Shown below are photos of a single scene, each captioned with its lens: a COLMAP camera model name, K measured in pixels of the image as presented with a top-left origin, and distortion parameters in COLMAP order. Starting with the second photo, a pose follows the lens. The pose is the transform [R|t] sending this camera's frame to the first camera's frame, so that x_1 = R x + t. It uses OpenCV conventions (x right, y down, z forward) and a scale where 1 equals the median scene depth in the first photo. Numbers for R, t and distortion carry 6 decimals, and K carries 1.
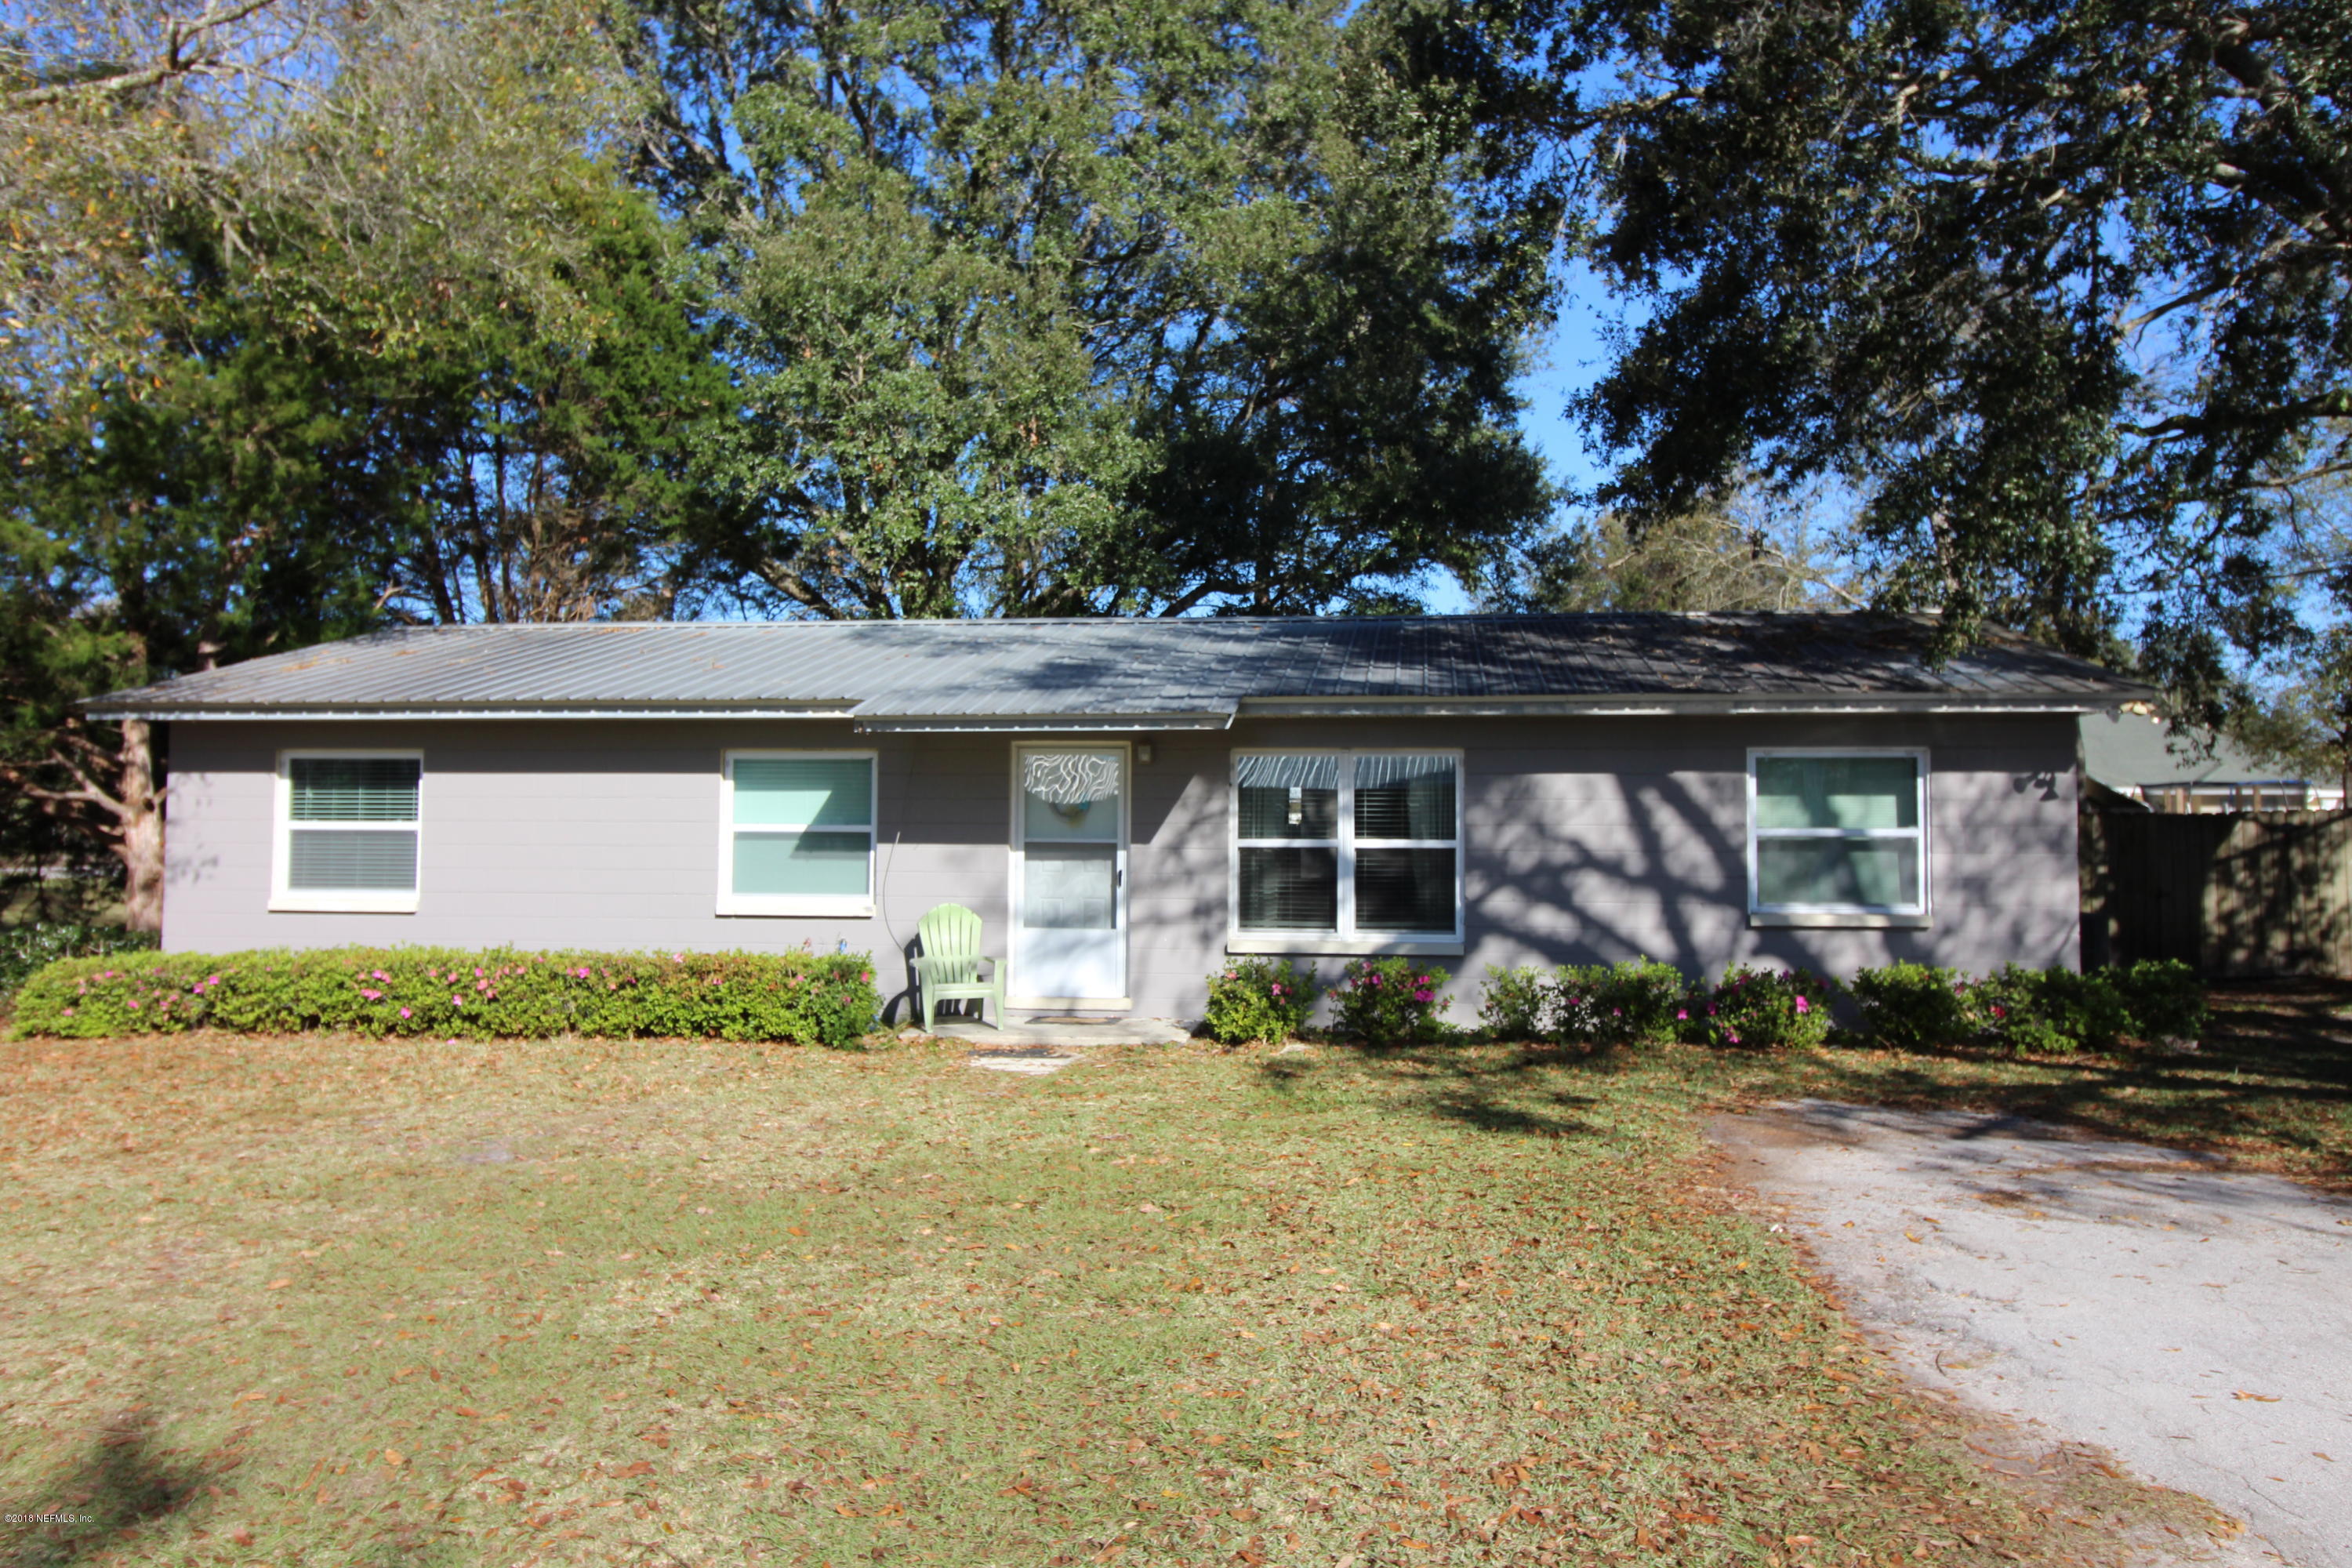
lens RADIAL K [[2290.6, 0, 1176.0], [0, 2290.6, 784.0], [0, 0, 1]] dist [0.019295, -0.012263]
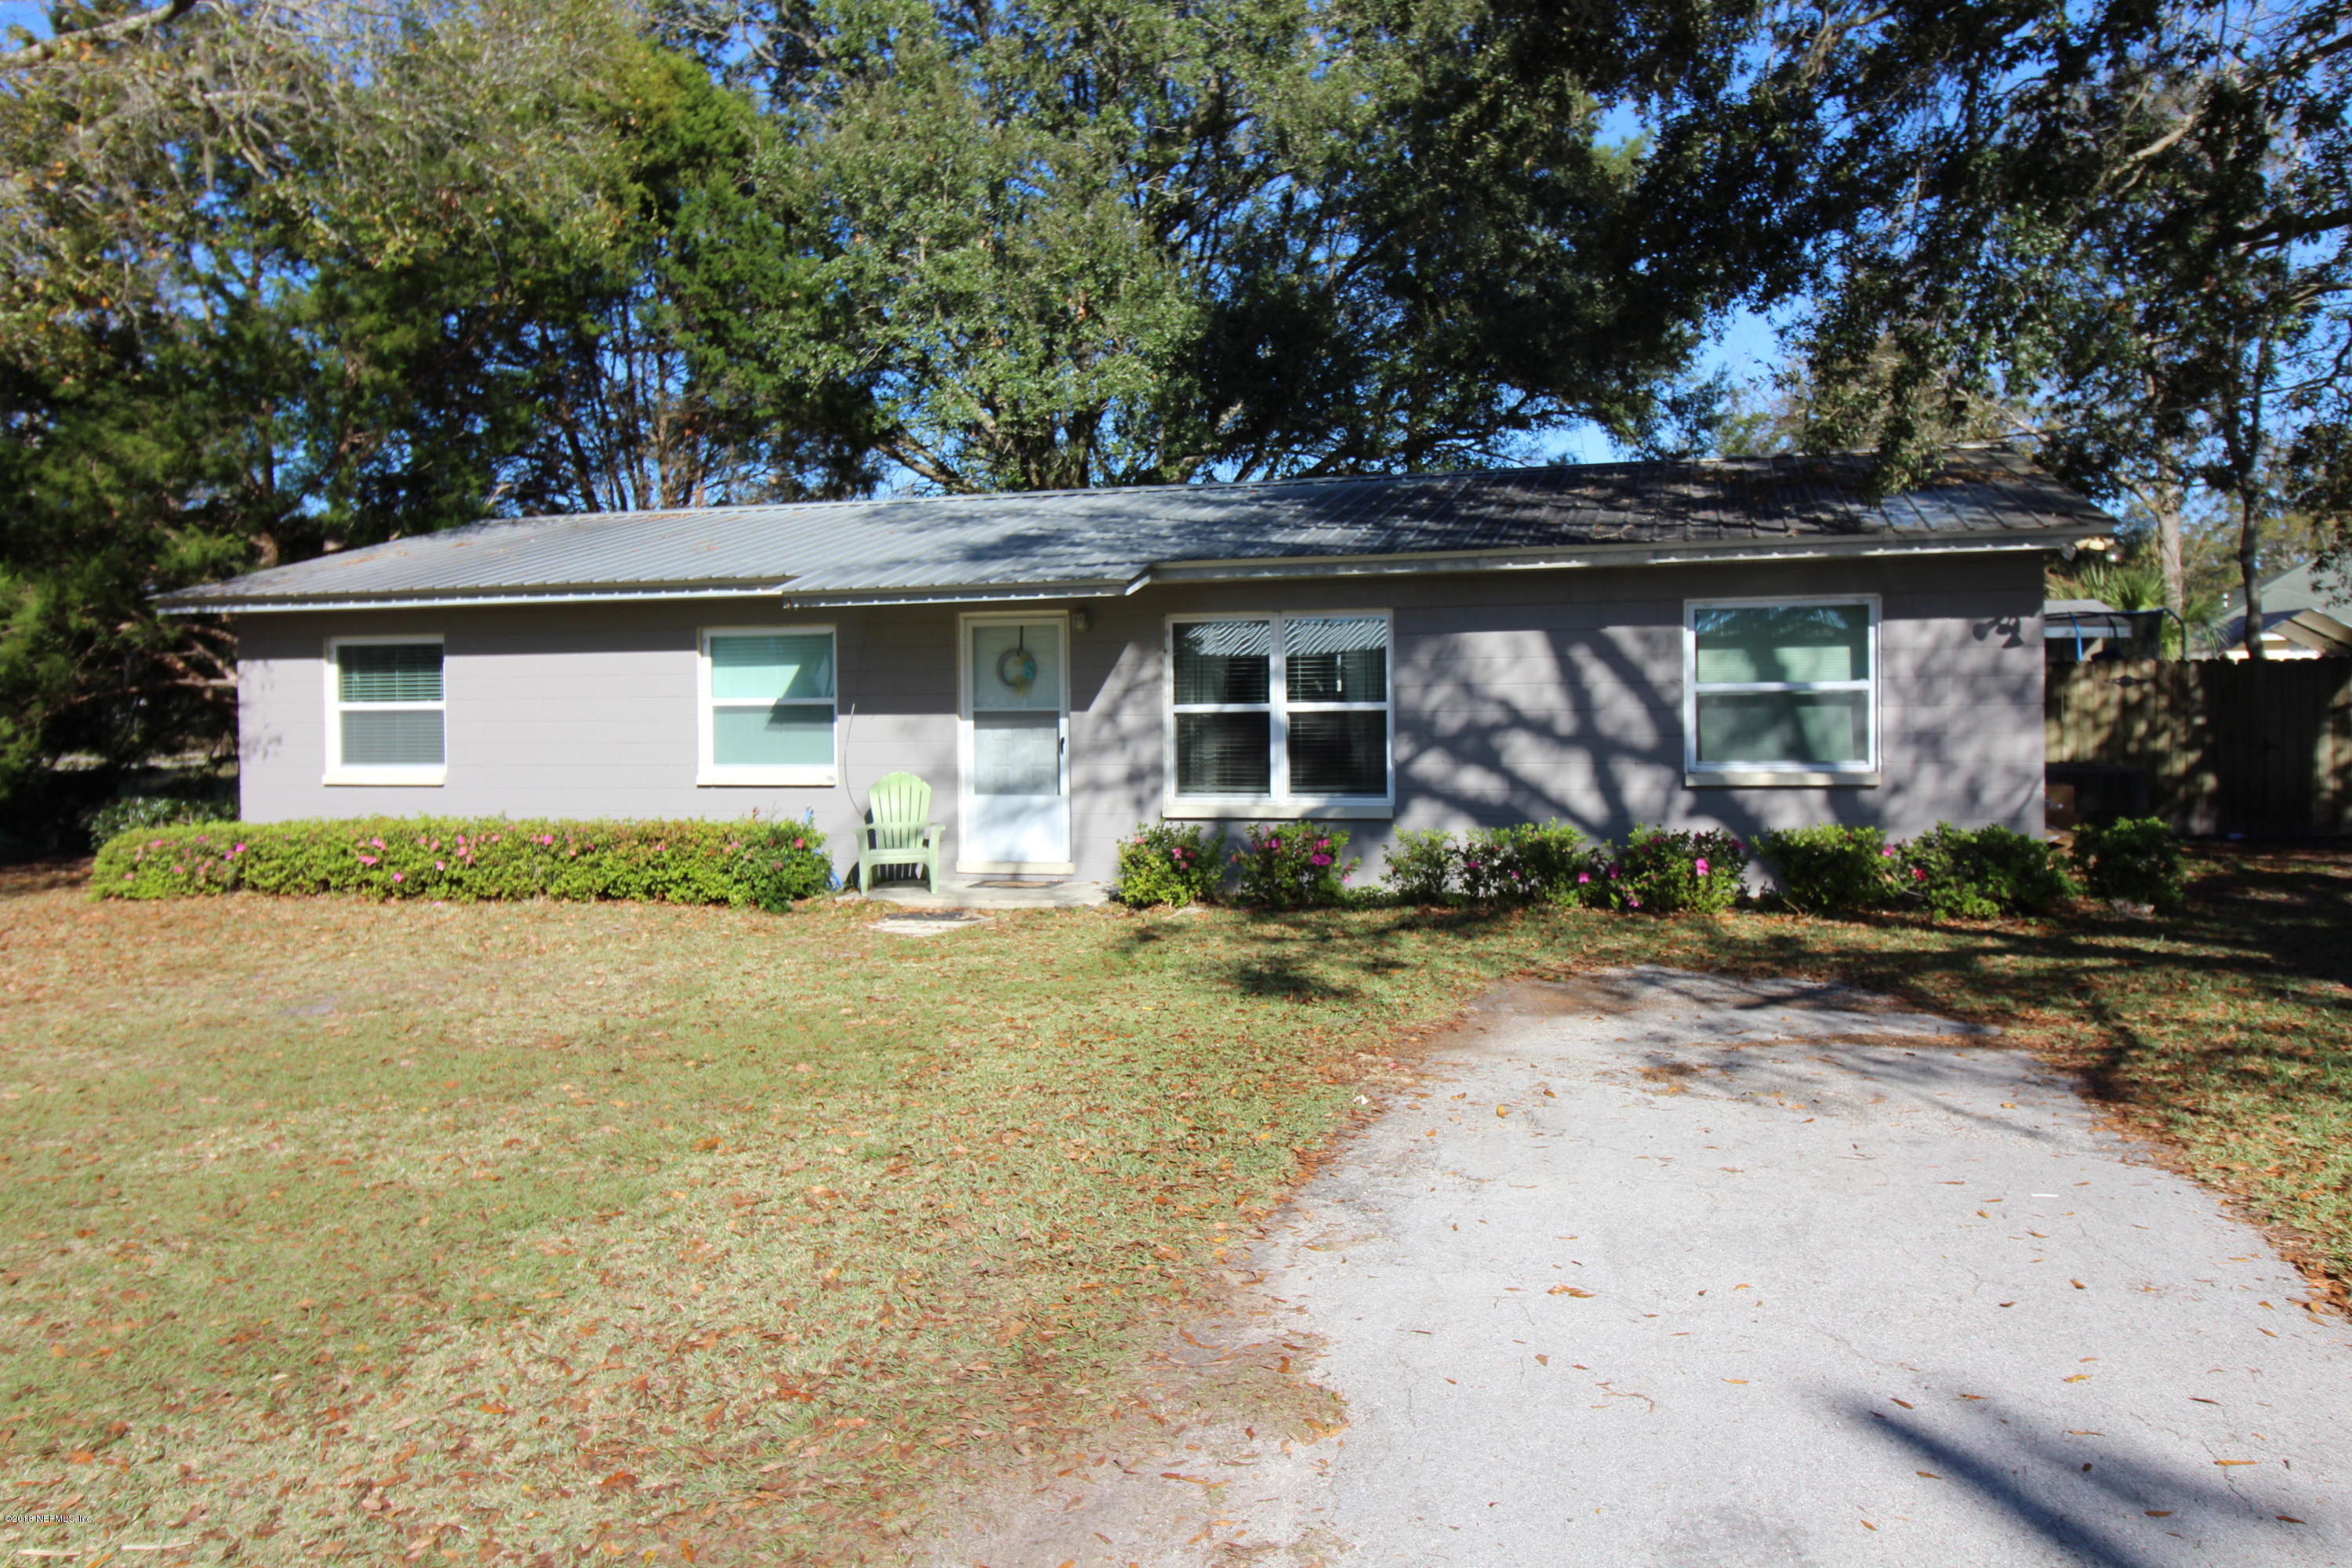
lens RADIAL K [[2191.6, 0, 1176.1], [0, 2191.6, 835.9], [0, 0, 1]] dist [0.022531, 0.006408]
pose [[0.978065, -0.004972, -0.208241, 0.233141], [0.022022, 0.996581, 0.079638, 0.004871], [0.207132, -0.082477, 0.974830, 0.057647]]
